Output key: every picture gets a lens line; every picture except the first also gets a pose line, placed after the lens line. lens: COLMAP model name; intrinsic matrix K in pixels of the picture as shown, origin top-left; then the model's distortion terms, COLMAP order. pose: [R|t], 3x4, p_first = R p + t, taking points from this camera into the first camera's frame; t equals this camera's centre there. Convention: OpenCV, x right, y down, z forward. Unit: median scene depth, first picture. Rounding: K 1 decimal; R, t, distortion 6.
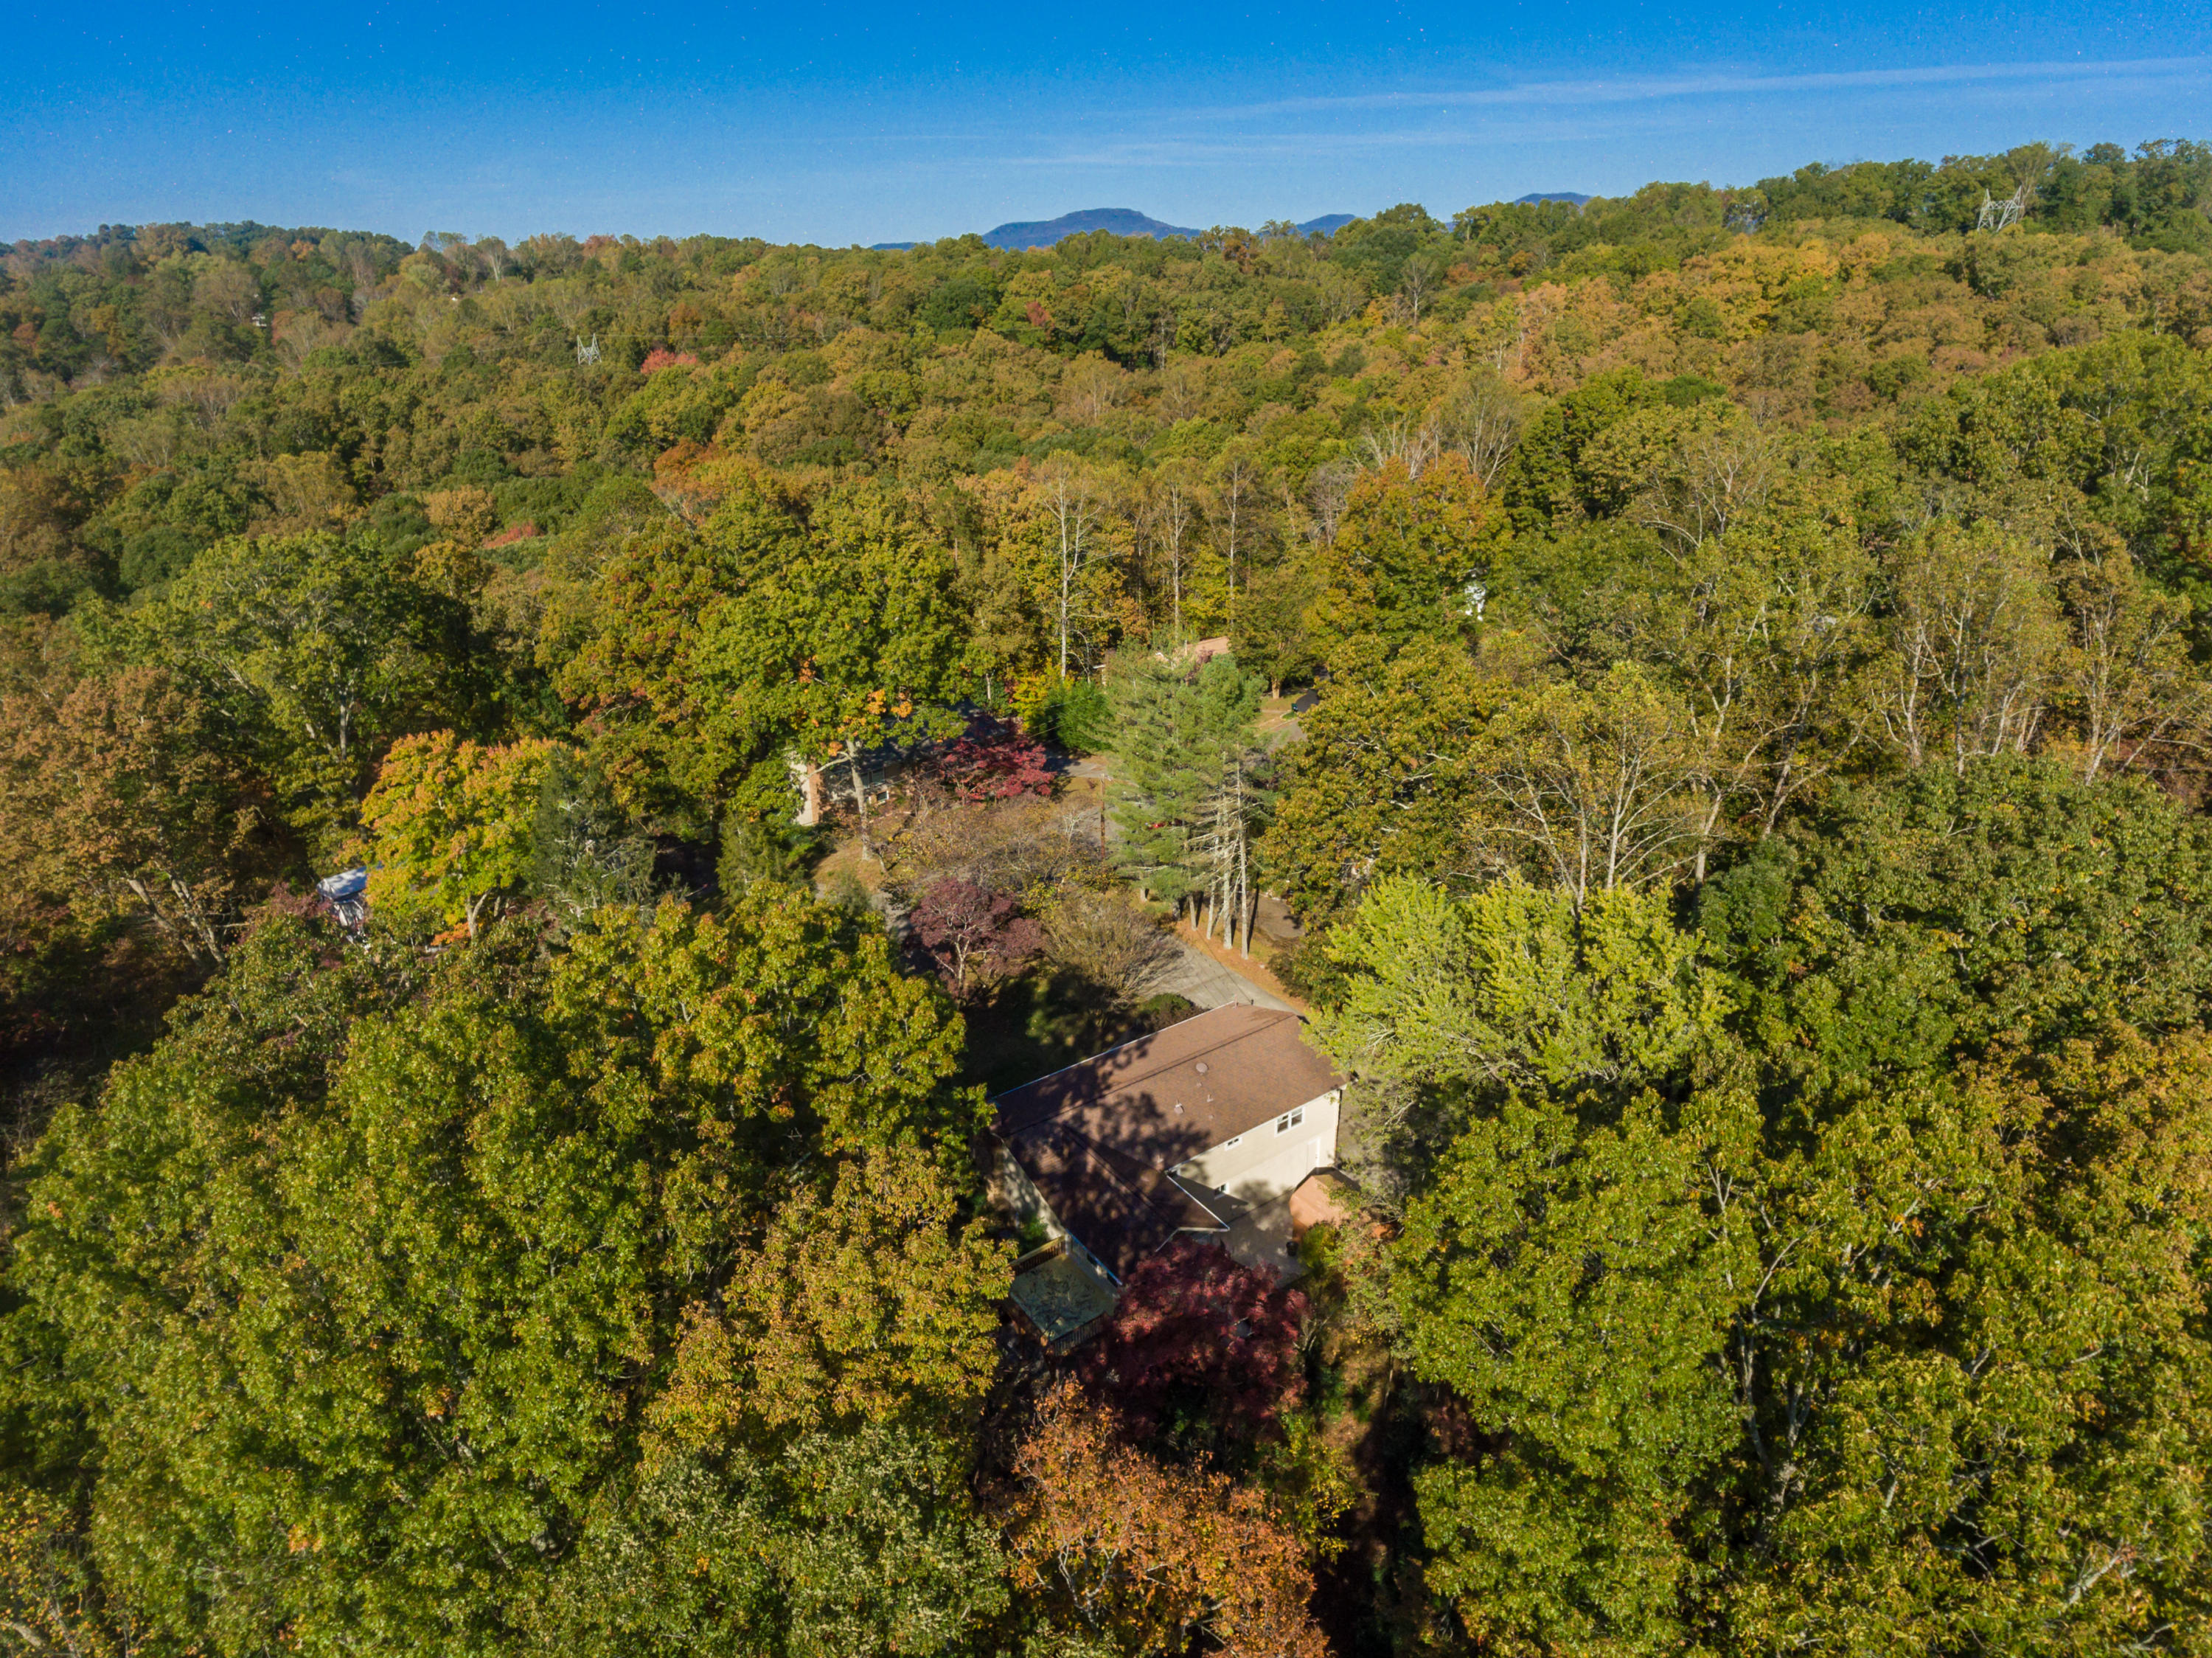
lens RADIAL K [[1314.4, 0, 1110.0], [0, 1314.4, 785.9], [0, 0, 1]] dist [-0.001075, -0.000913]
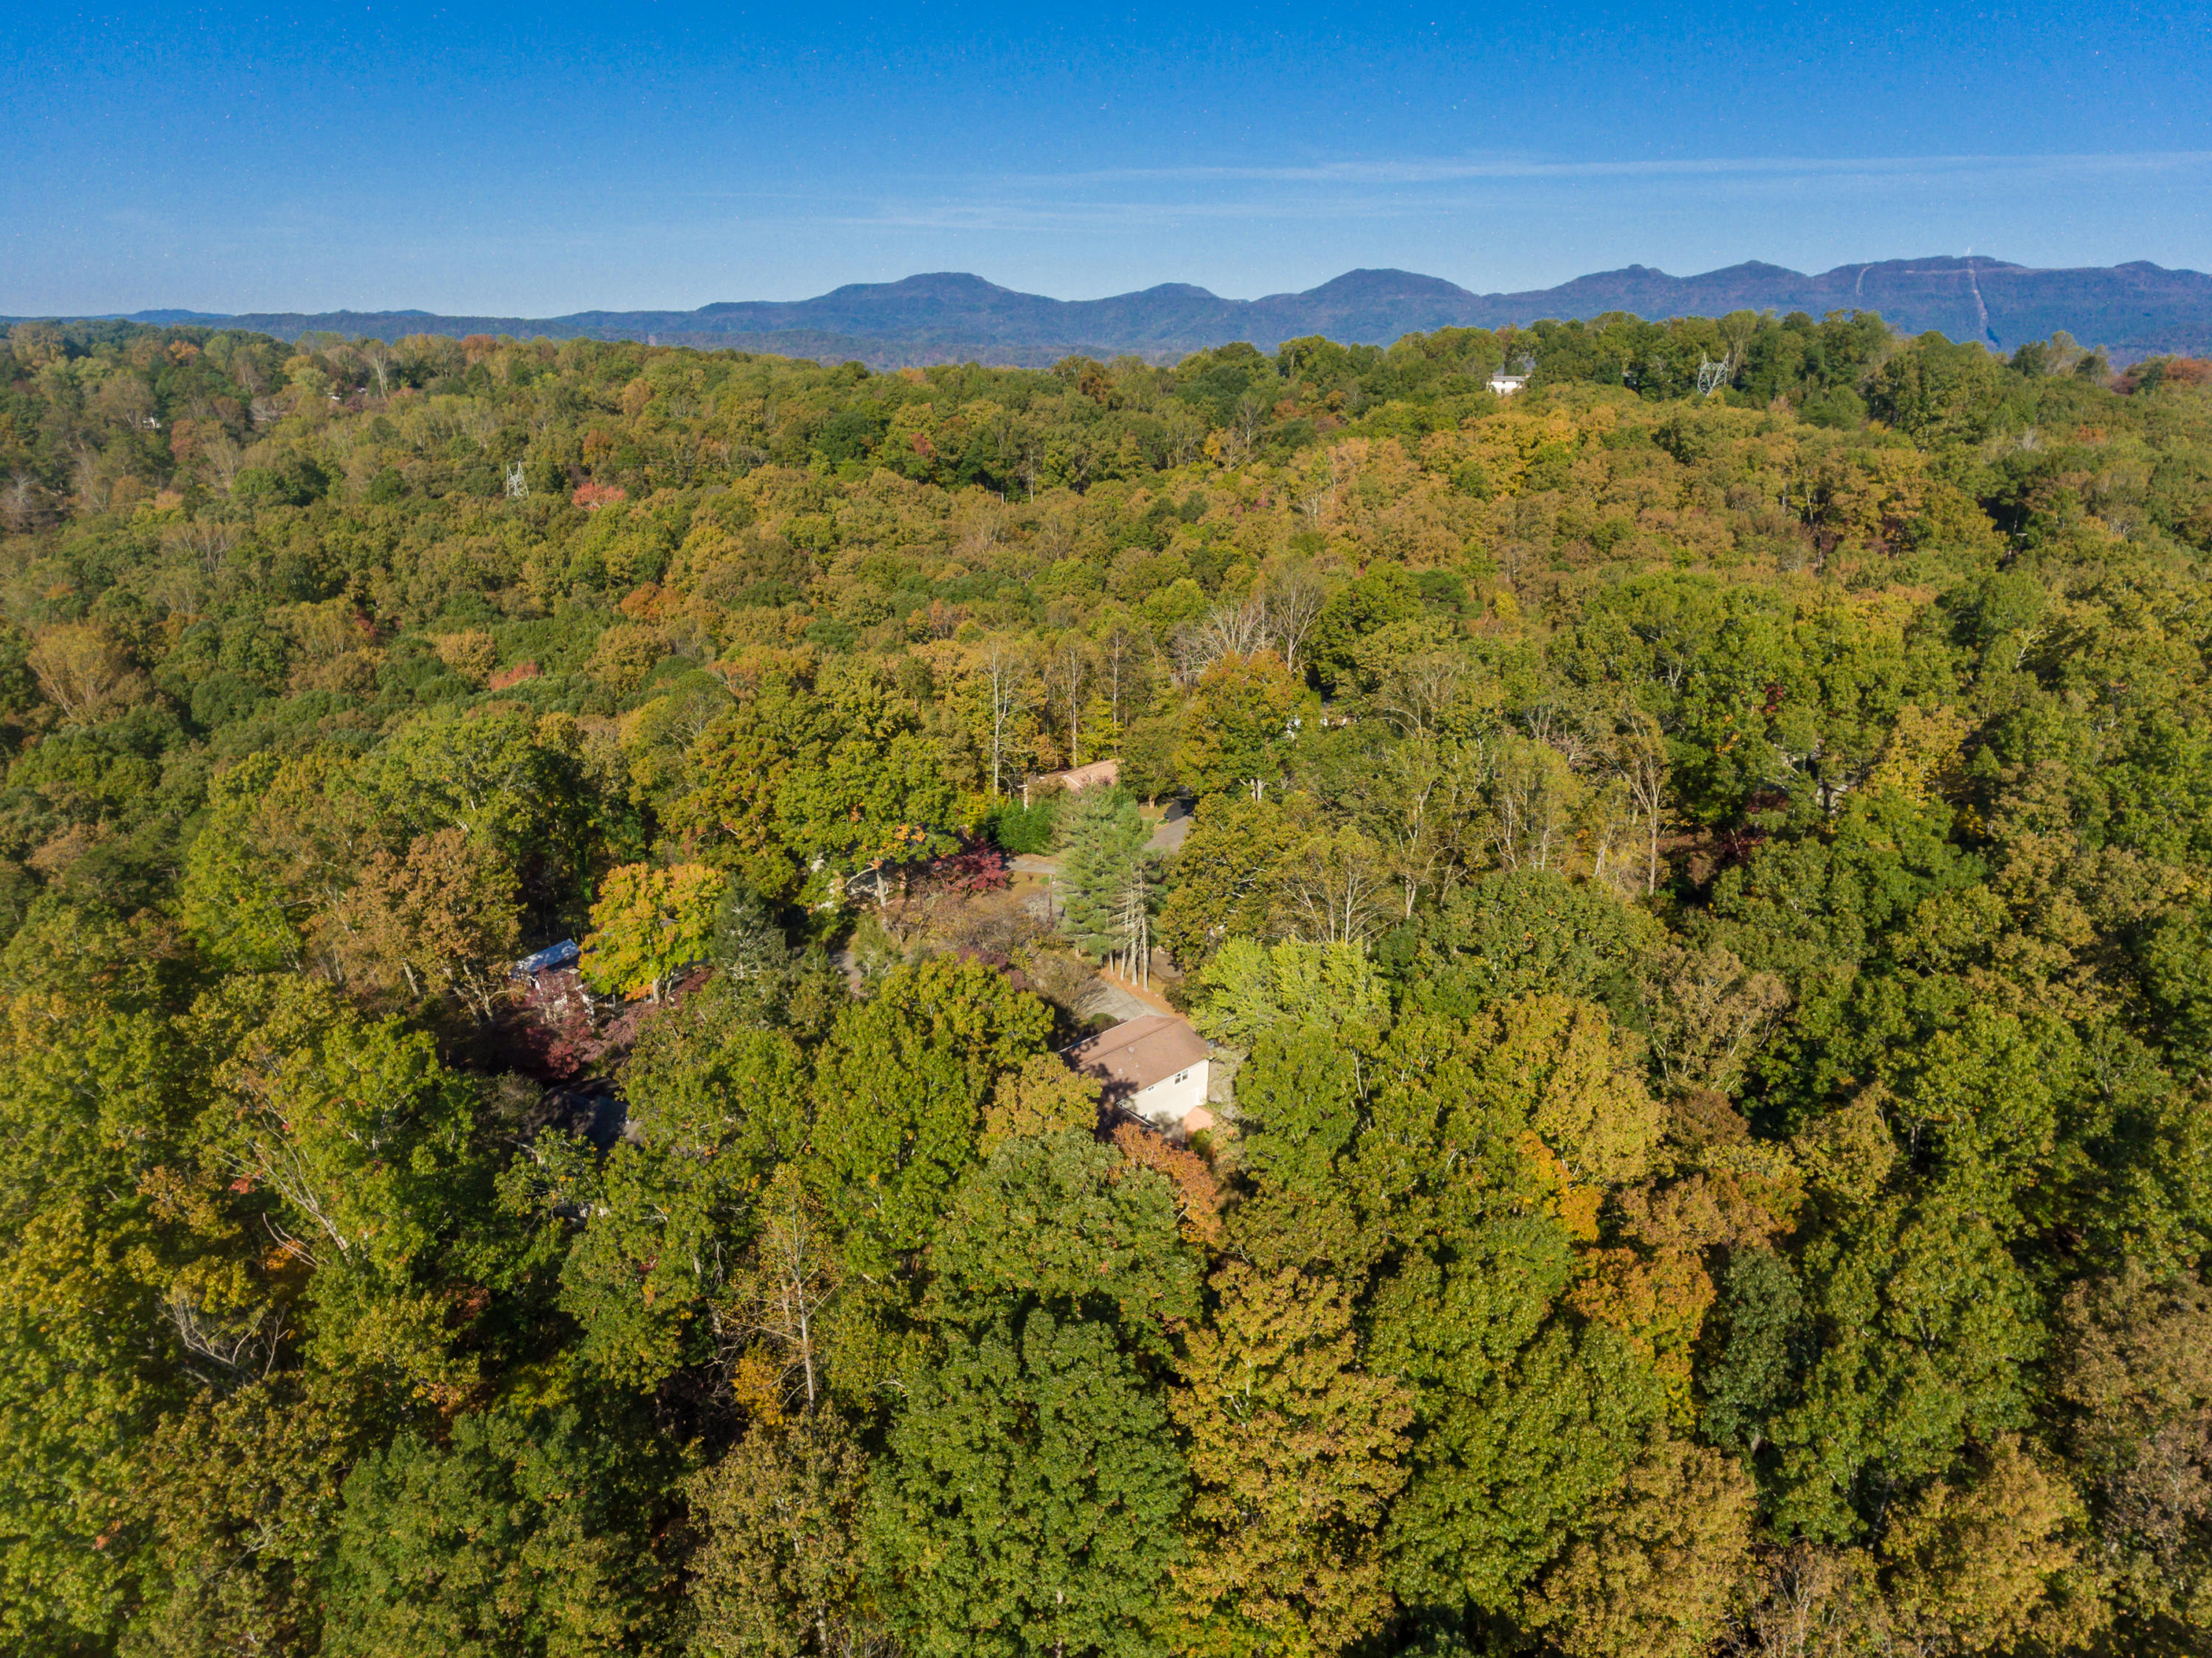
lens RADIAL K [[1304.6, 0, 1115.3], [0, 1304.6, 828.5], [0, 0, 1]] dist [-0.001600, -0.001701]
pose [[0.993009, -0.022263, 0.115918, -0.072077], [0.023628, 0.999667, -0.010415, -0.031459], [-0.115648, 0.013081, 0.993204, -0.362369]]
